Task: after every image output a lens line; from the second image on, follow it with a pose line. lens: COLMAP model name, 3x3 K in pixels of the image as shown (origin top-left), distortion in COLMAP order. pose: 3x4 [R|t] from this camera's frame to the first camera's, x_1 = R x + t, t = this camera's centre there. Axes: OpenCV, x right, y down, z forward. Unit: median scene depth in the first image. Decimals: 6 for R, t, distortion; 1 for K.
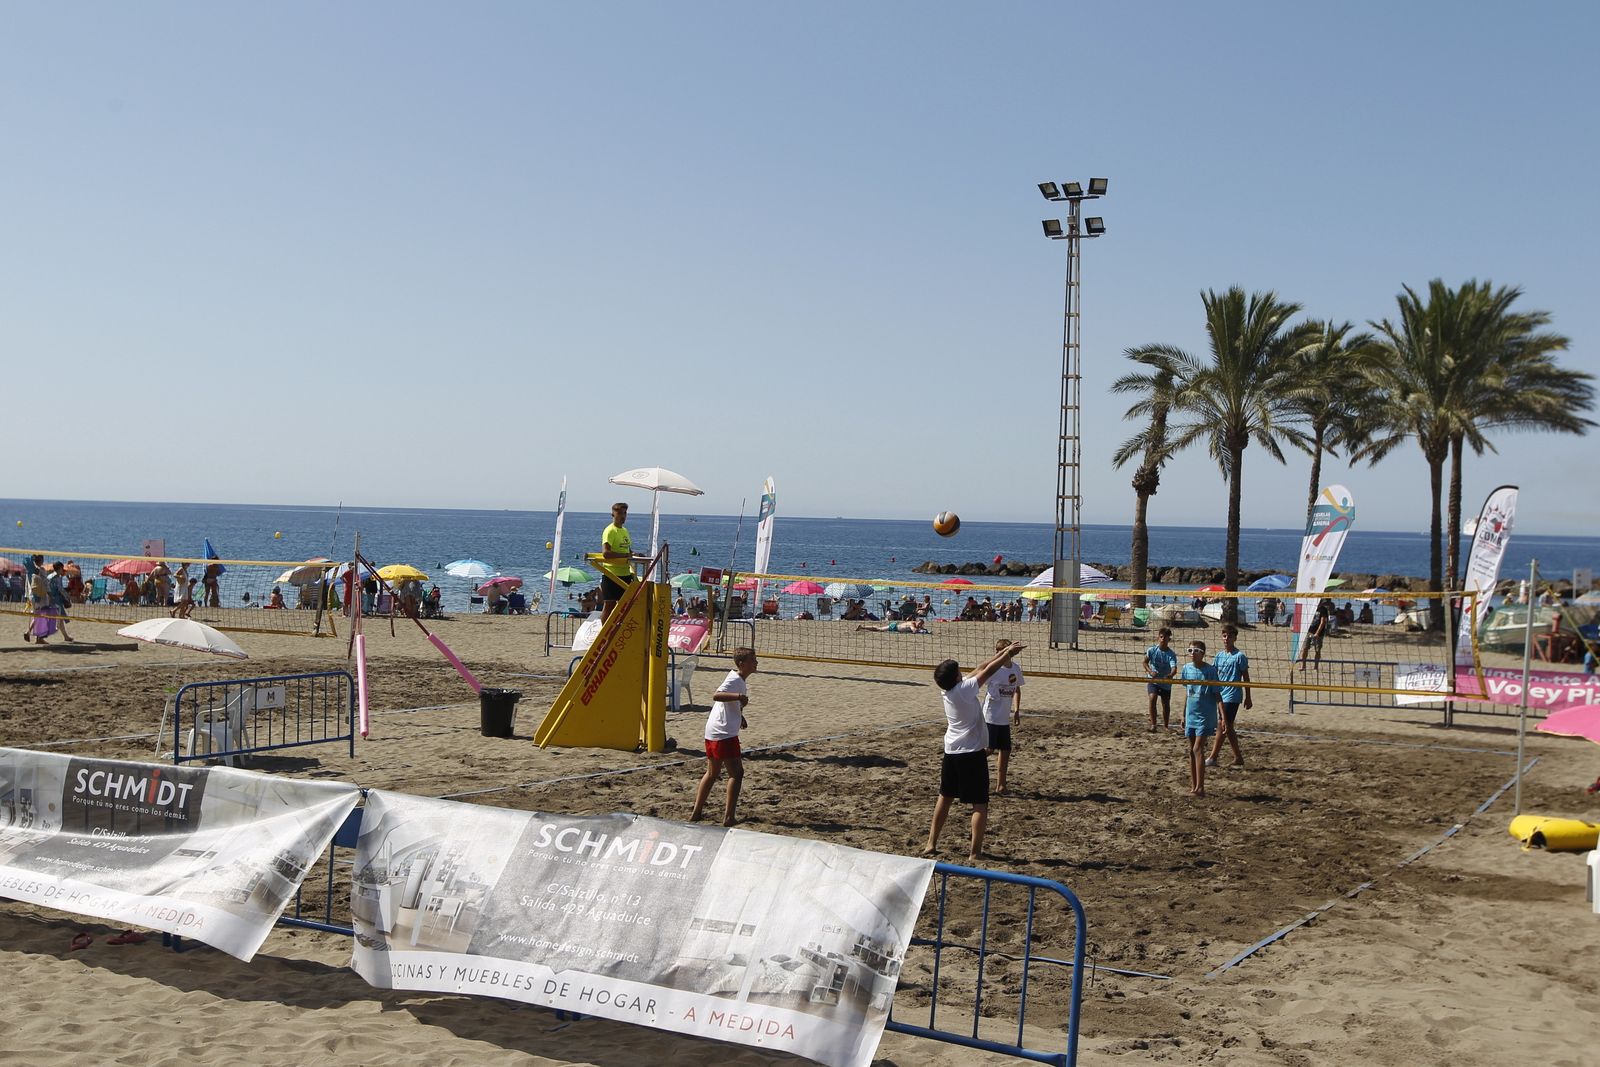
lens RADIAL K [[1844.1, 0, 800.0], [0, 1844.1, 533.5], [0, 0, 1]] dist [0.014662, 0.020144]
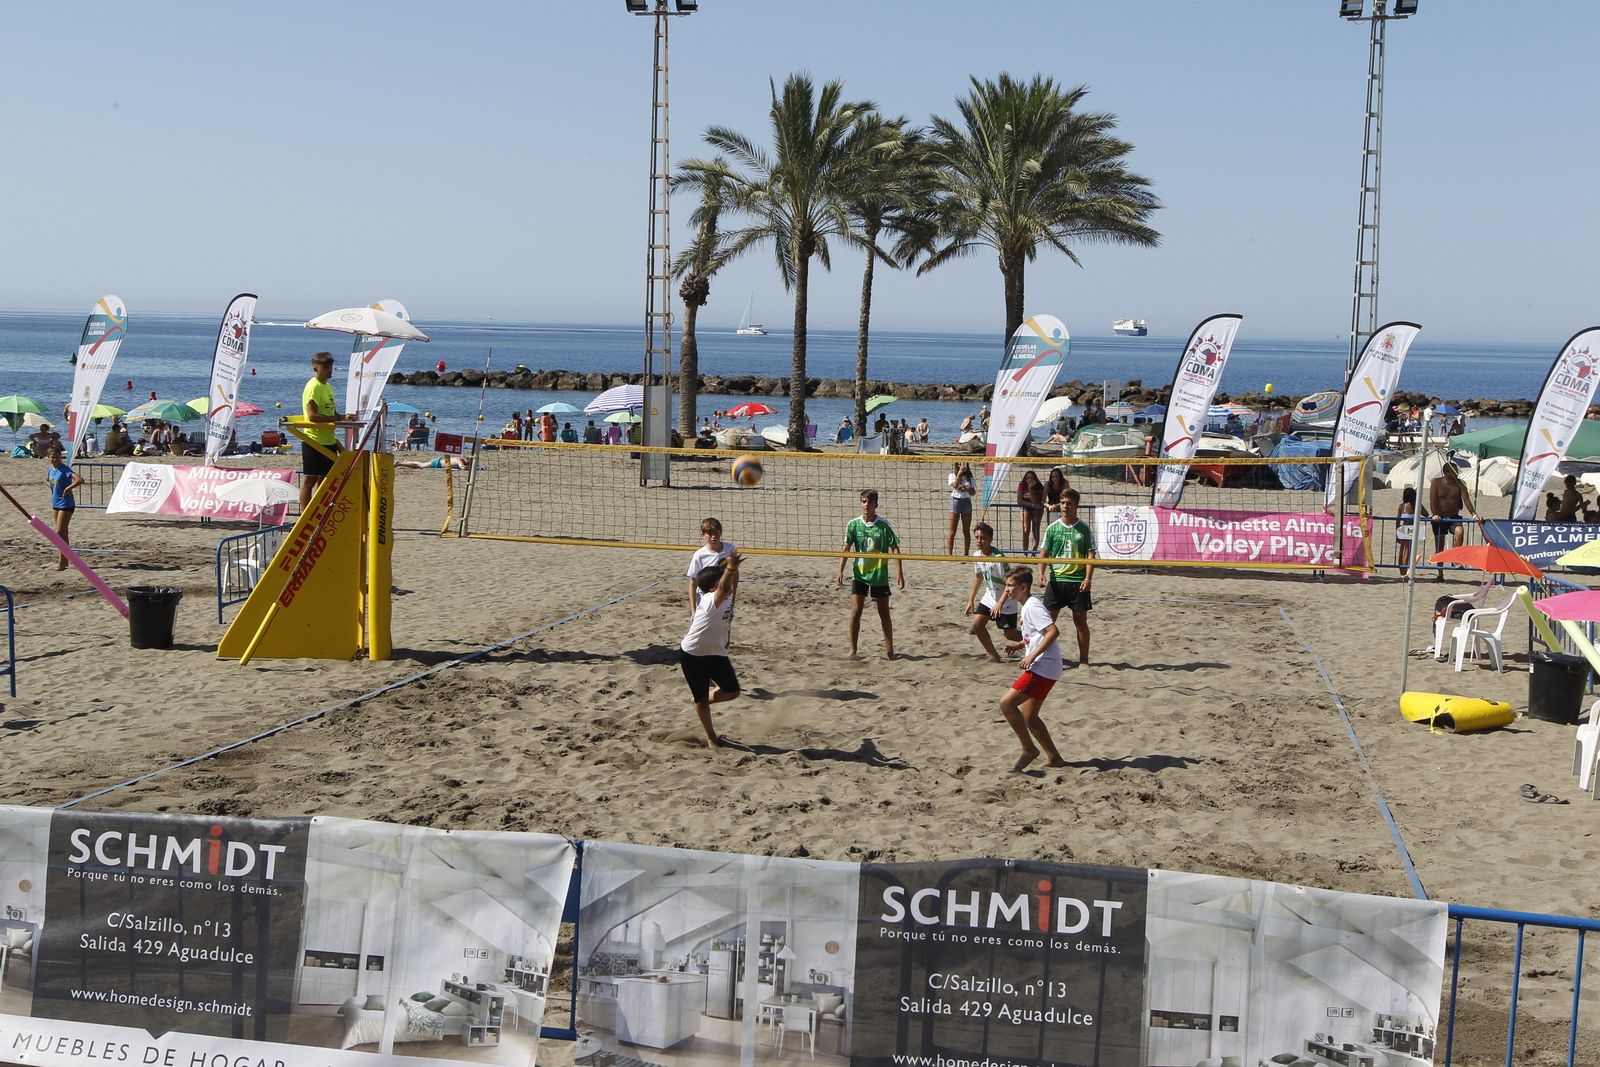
lens RADIAL K [[2024.4, 0, 800.0], [0, 2024.4, 533.5], [0, 0, 1]] dist [-0.021775, 0.266514]
pose [[0.951565, -0.034141, 0.305547, -0.163659], [0.002956, 0.994785, 0.101950, -0.025785], [-0.307435, -0.096109, 0.946703, 0.099783]]
